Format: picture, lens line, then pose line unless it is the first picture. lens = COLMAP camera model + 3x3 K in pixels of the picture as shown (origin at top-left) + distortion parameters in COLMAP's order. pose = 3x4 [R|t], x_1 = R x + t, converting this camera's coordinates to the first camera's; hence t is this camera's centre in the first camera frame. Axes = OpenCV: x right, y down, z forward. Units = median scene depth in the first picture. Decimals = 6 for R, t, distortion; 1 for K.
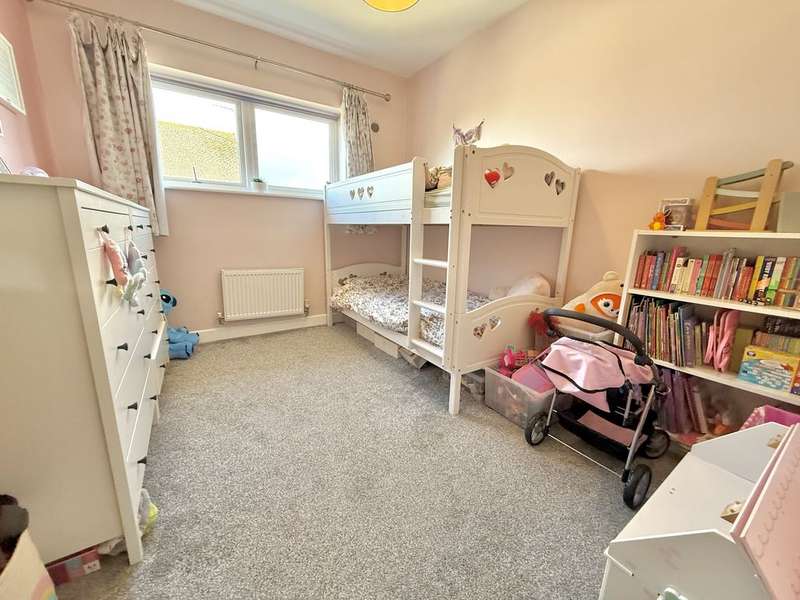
lens RADIAL K [[317.2, 0, 400.0], [0, 317.2, 300.0], [0, 0, 1]] dist [0.000524, -0.000518]
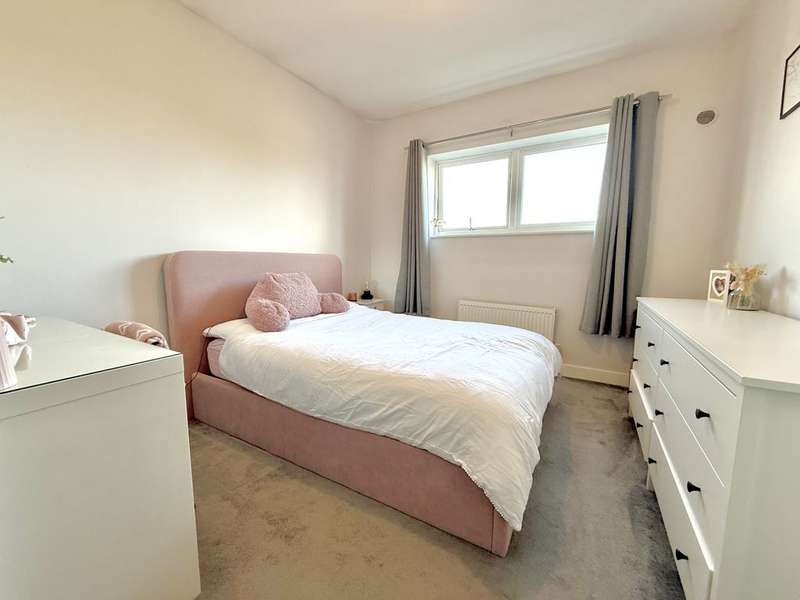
lens RADIAL K [[317.2, 0, 400.0], [0, 317.2, 300.0], [0, 0, 1]] dist [0.000524, -0.000518]
pose [[0.435548, 0.075466, -0.896996, 0.352402], [-0.191014, 0.981535, -0.010171, -0.036690], [0.879666, 0.175769, 0.441921, 0.252291]]
